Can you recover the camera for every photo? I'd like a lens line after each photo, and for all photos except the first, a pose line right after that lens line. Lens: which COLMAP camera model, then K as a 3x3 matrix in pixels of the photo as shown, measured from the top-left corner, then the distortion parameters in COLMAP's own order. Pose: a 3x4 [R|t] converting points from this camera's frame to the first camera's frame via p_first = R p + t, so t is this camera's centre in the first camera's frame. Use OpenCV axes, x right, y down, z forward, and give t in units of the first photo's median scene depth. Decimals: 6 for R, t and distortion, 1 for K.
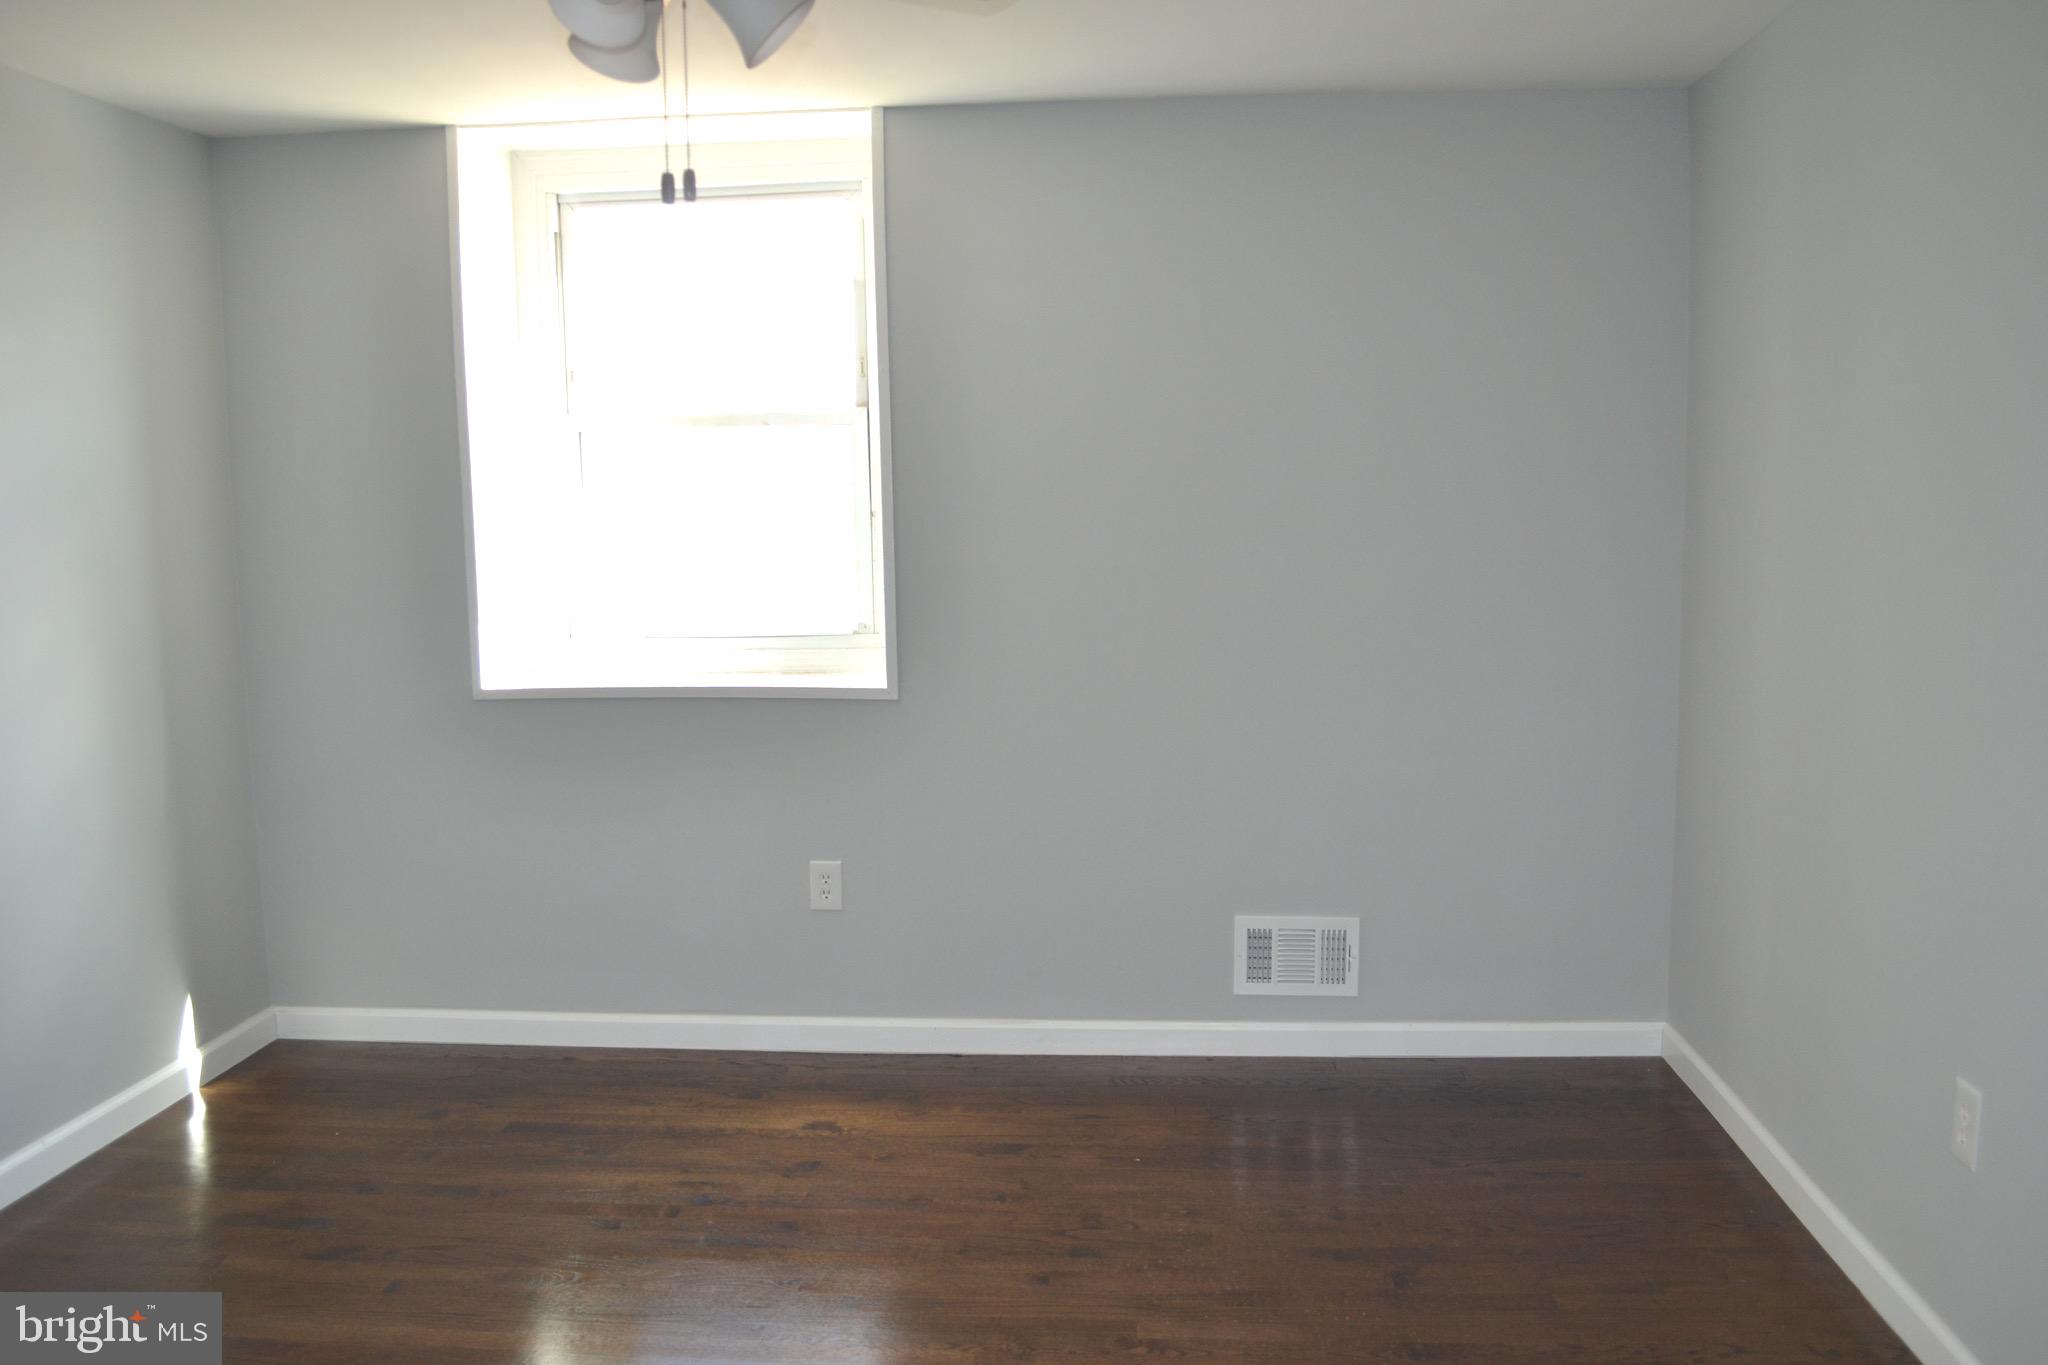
lens RADIAL K [[1639.9, 0, 1043.7], [0, 1639.9, 691.8], [0, 0, 1]] dist [-0.084674, 0.008279]
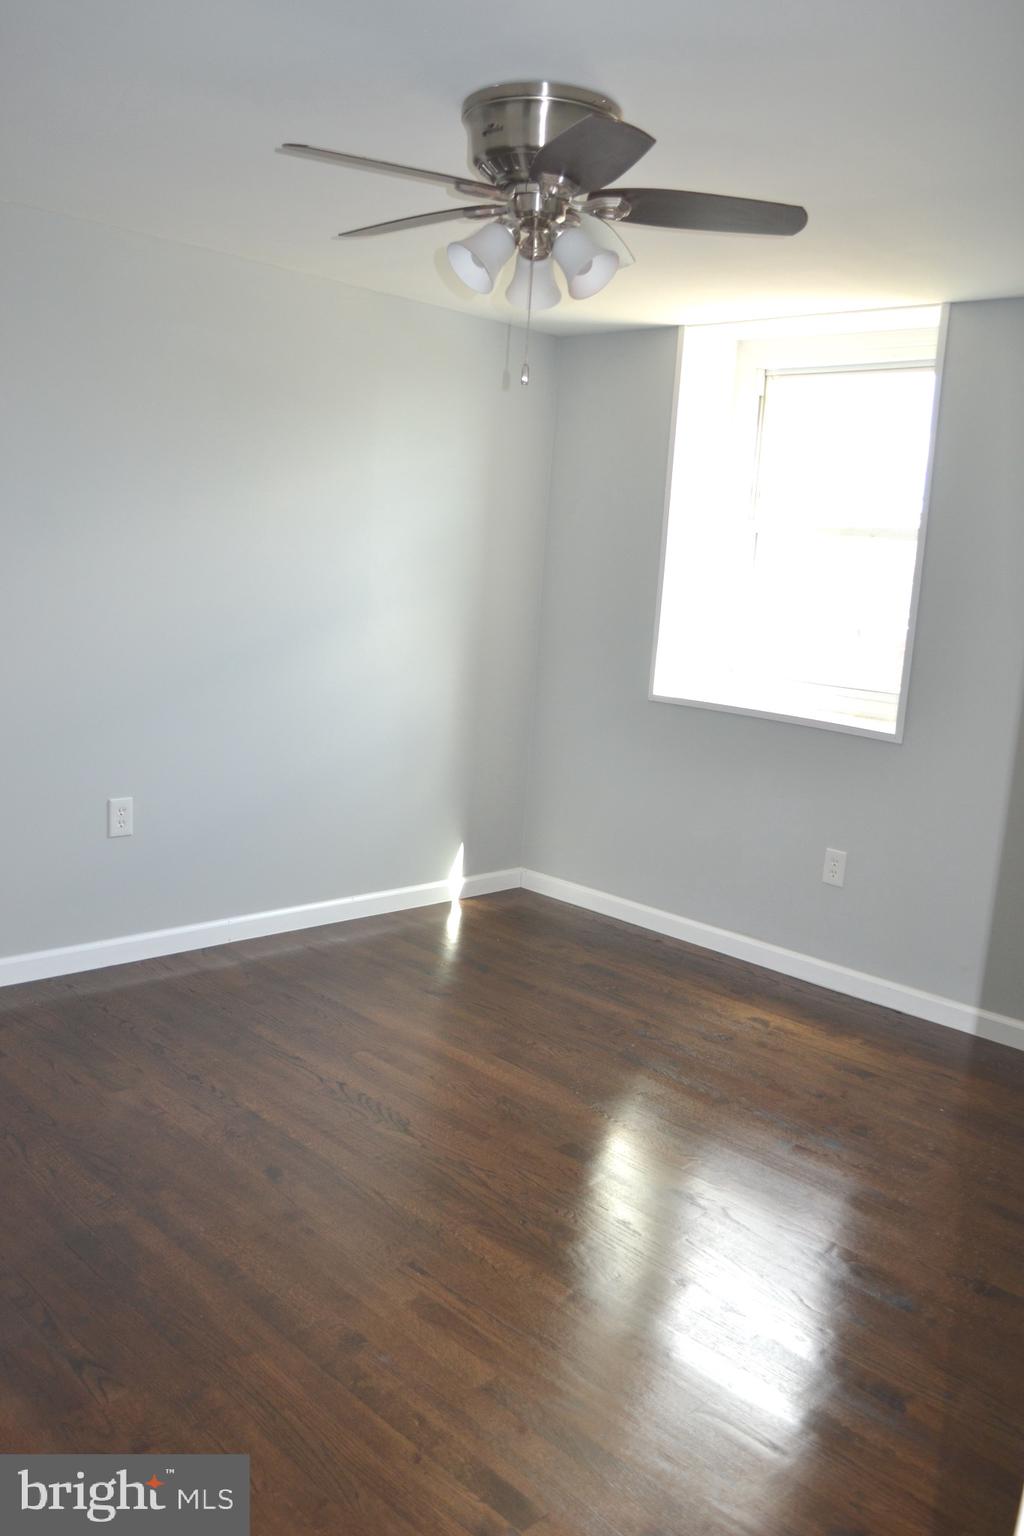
lens RADIAL K [[1229.9, 0, 510.5], [0, 1229.9, 789.9], [0, 0, 1]] dist [-0.084674, 0.008279]
pose [[0.752200, 0.185707, -0.632225, 0.320574], [-0.158428, 0.982289, 0.100041, -0.007751], [0.639606, 0.024911, 0.768299, 0.018097]]
